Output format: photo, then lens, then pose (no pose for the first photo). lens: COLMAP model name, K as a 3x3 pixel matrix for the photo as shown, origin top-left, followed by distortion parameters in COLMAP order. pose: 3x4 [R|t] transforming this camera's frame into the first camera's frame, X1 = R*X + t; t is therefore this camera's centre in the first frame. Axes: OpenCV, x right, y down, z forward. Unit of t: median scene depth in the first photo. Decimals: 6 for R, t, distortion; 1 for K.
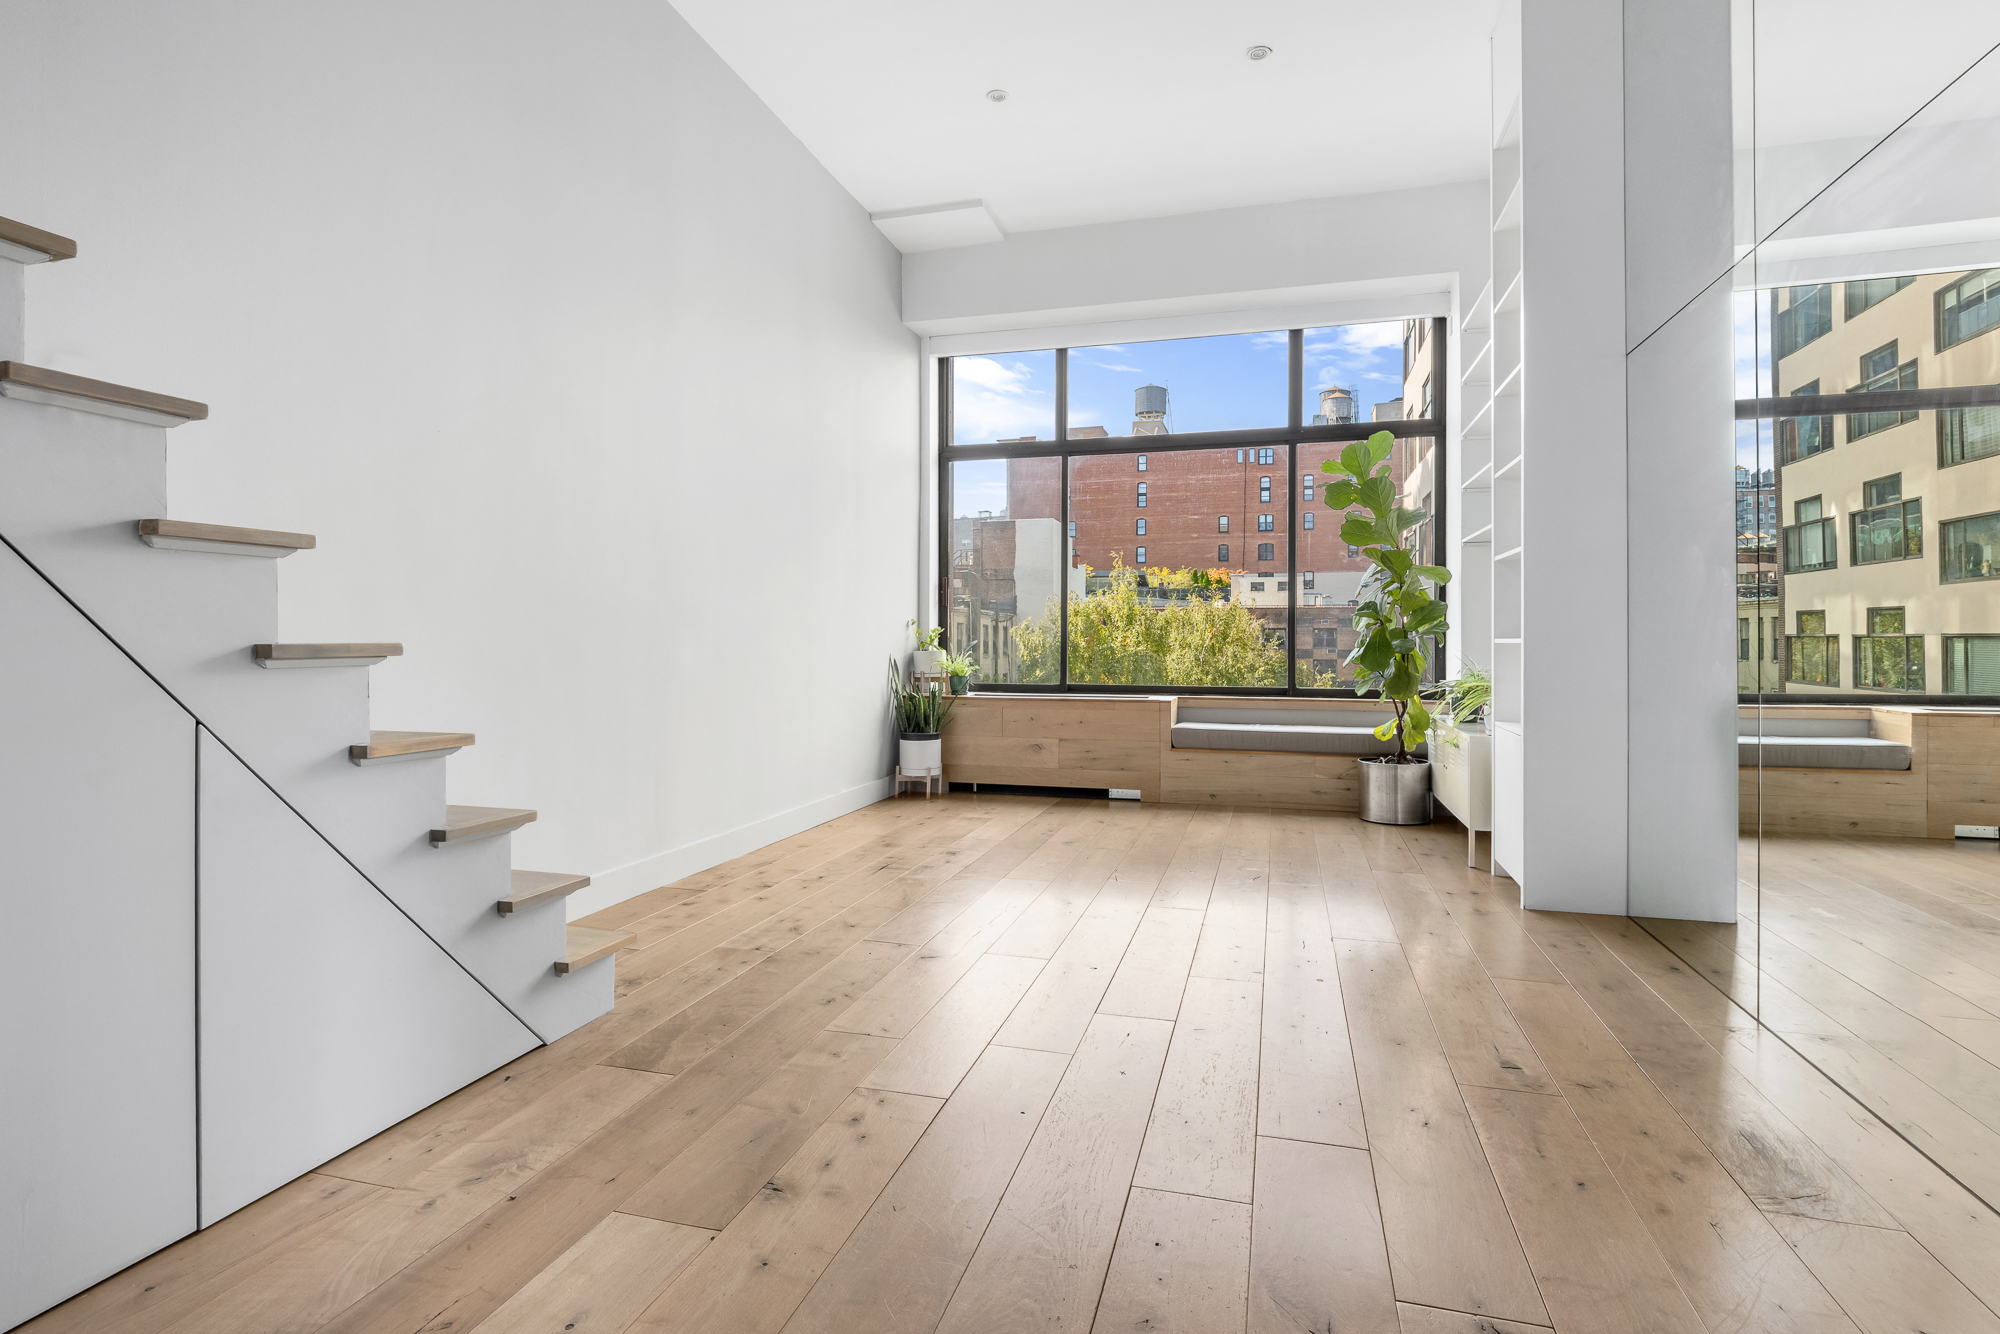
lens RADIAL K [[1427.1, 0, 1002.4], [0, 1427.1, 646.3], [0, 0, 1]] dist [0.000376, -0.078388]
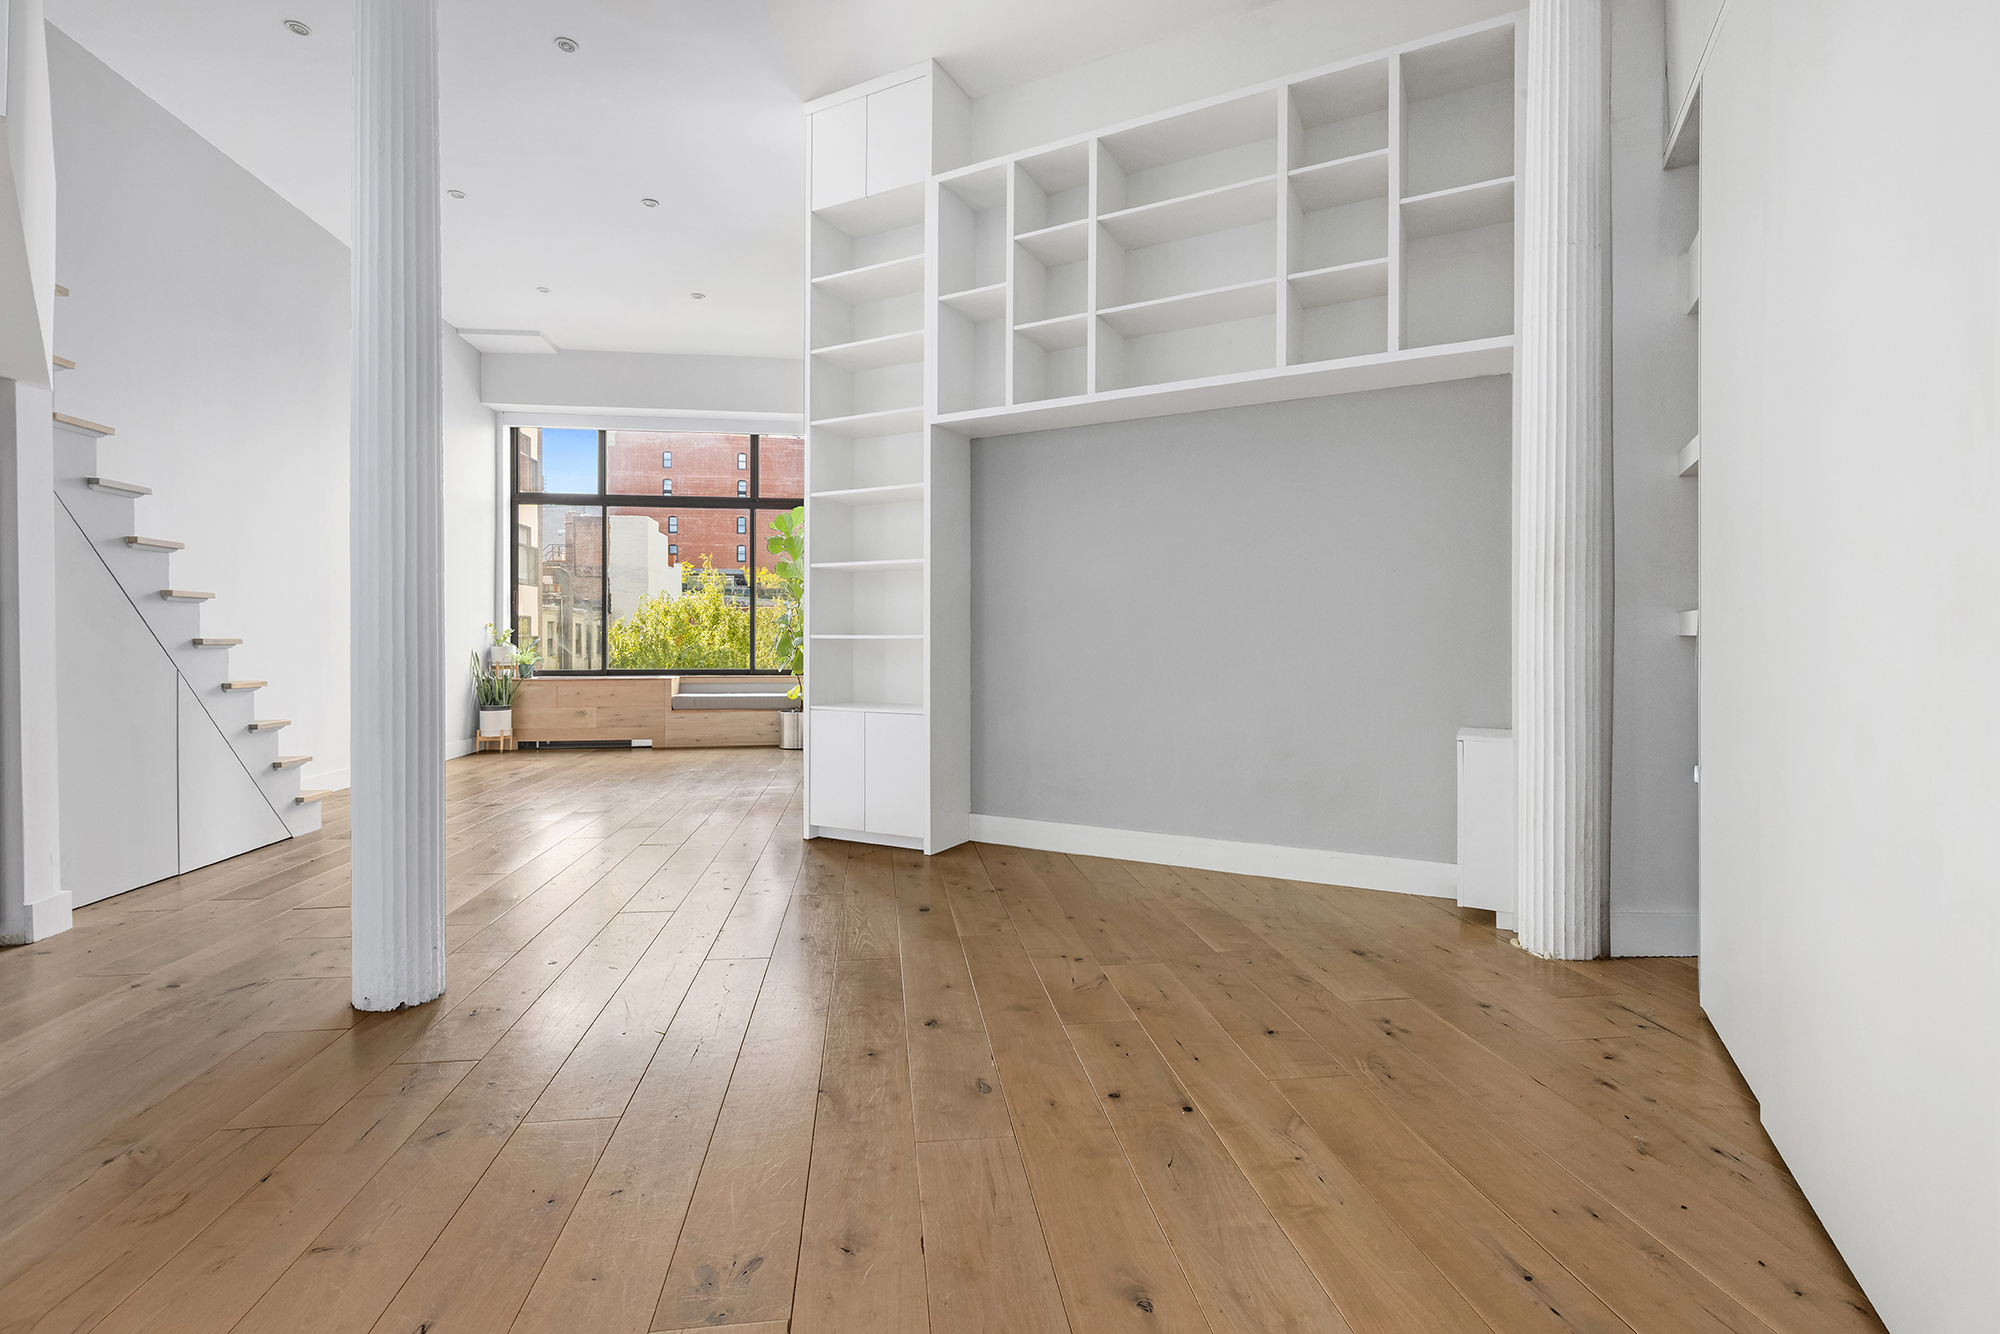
lens RADIAL K [[1427.1, 0, 1002.4], [0, 1427.1, 646.3], [0, 0, 1]] dist [0.000376, -0.078388]
pose [[0.962055, -0.002517, 0.272843, 0.037446], [0.002285, 0.999997, 0.001166, 0.002897], [-0.272845, -0.000499, 0.962058, -0.451493]]
